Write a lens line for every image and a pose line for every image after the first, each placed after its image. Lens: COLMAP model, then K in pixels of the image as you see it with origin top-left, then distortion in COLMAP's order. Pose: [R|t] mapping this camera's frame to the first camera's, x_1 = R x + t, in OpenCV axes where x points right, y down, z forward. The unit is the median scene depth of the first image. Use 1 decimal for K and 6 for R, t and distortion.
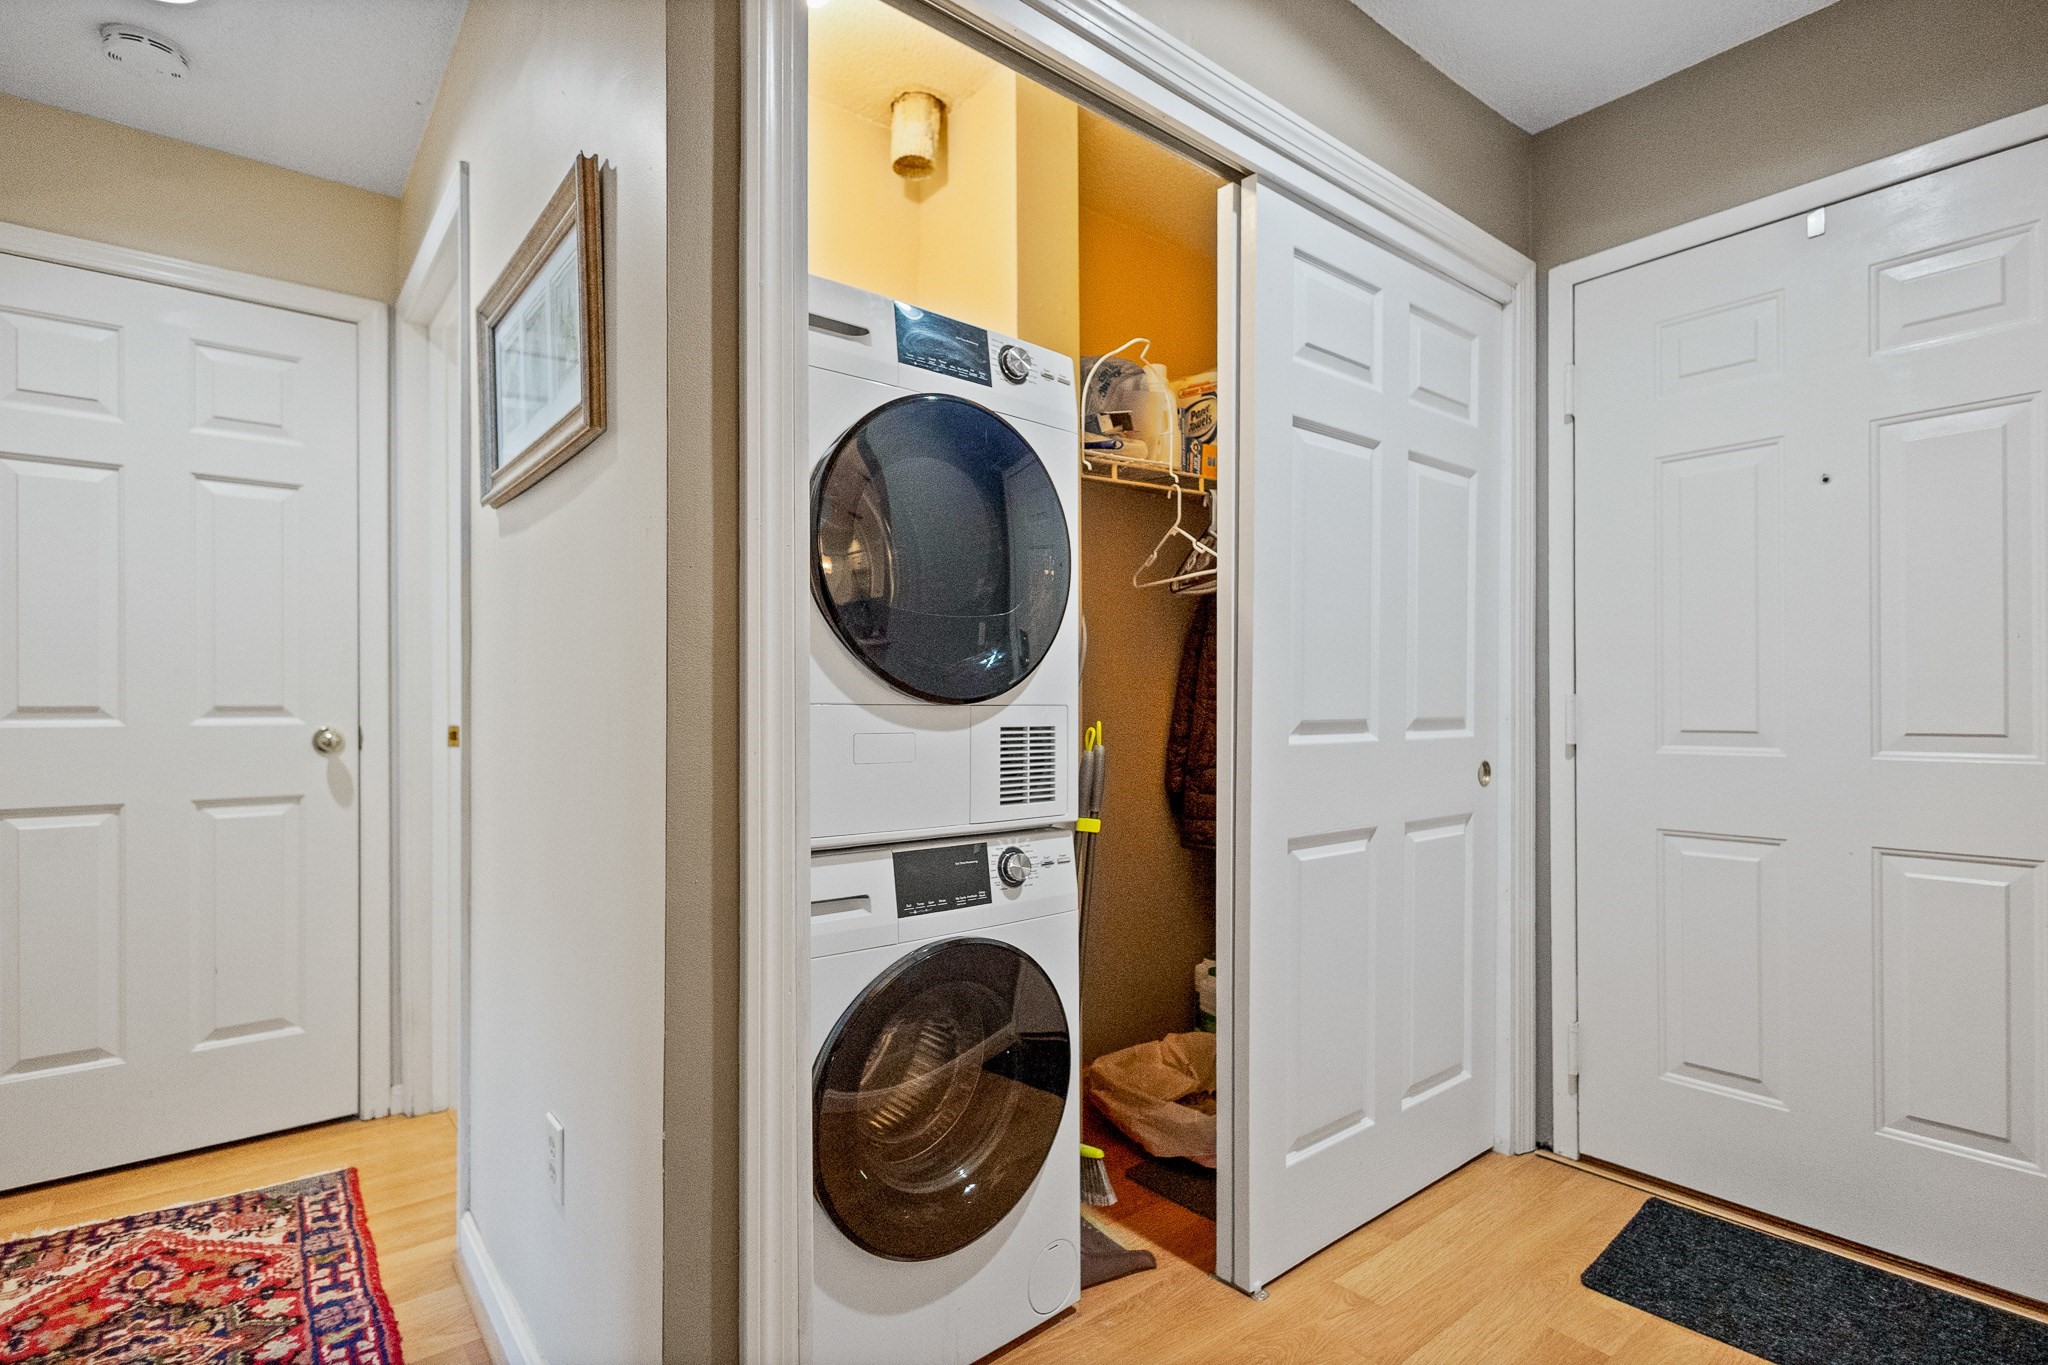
lens RADIAL K [[1012.6, 0, 1024.0], [0, 1012.6, 682.5], [0, 0, 1]] dist [-0.001264, -0.000308]
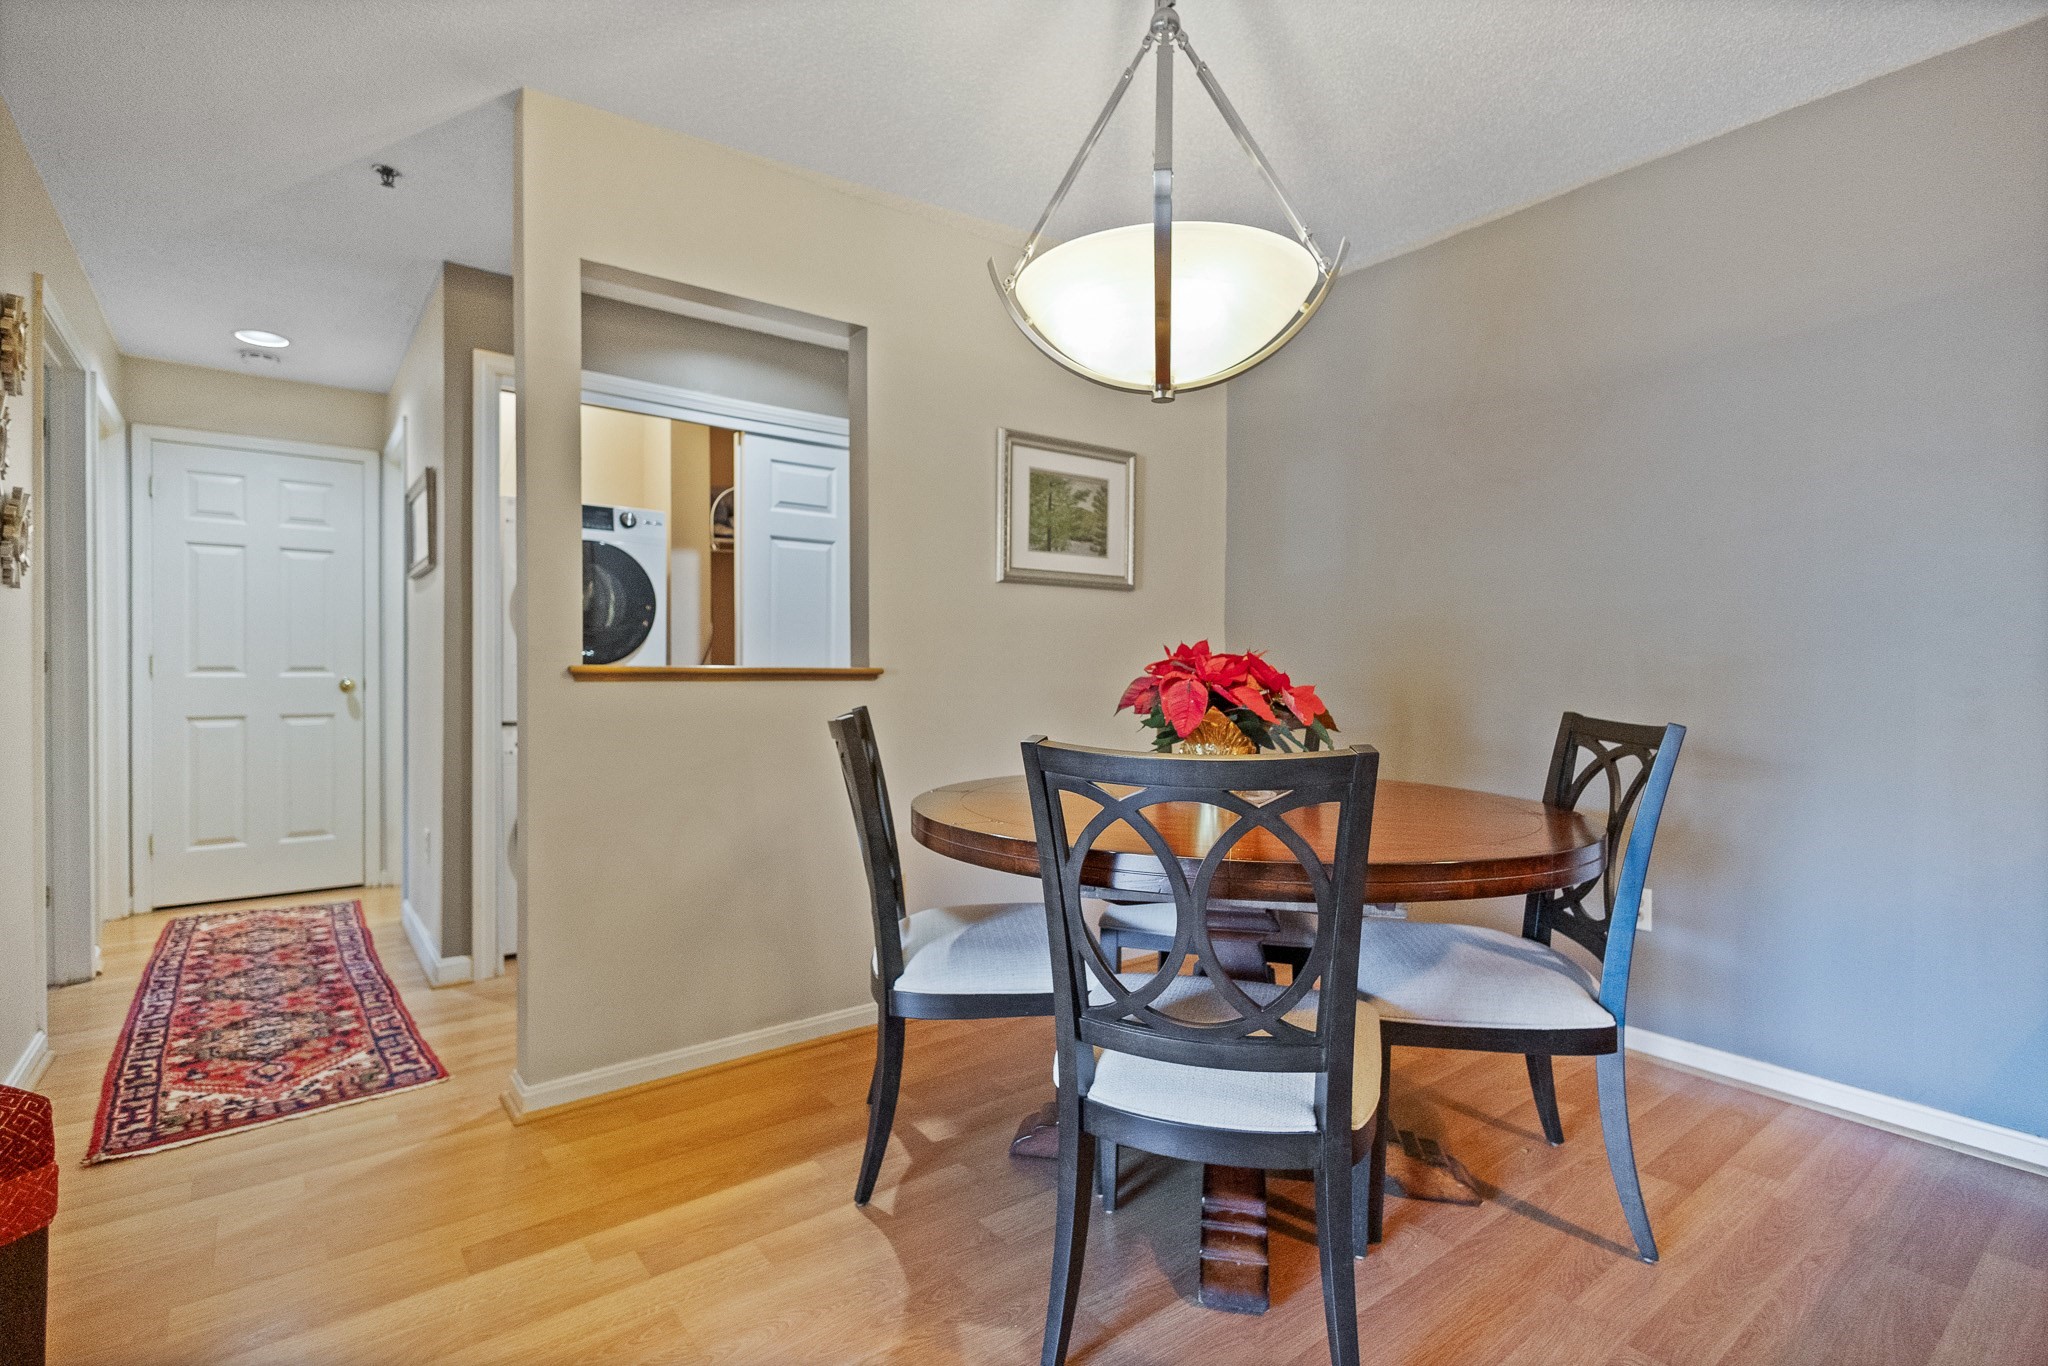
lens RADIAL K [[984.6, 0, 1020.7], [0, 984.6, 654.5], [0, 0, 1]] dist [-0.015725, -0.000054]
pose [[0.999778, 0.004217, -0.020632, 0.676547], [-0.004088, 0.999972, 0.006265, -0.018162], [0.020658, -0.006179, 0.999768, -0.890410]]
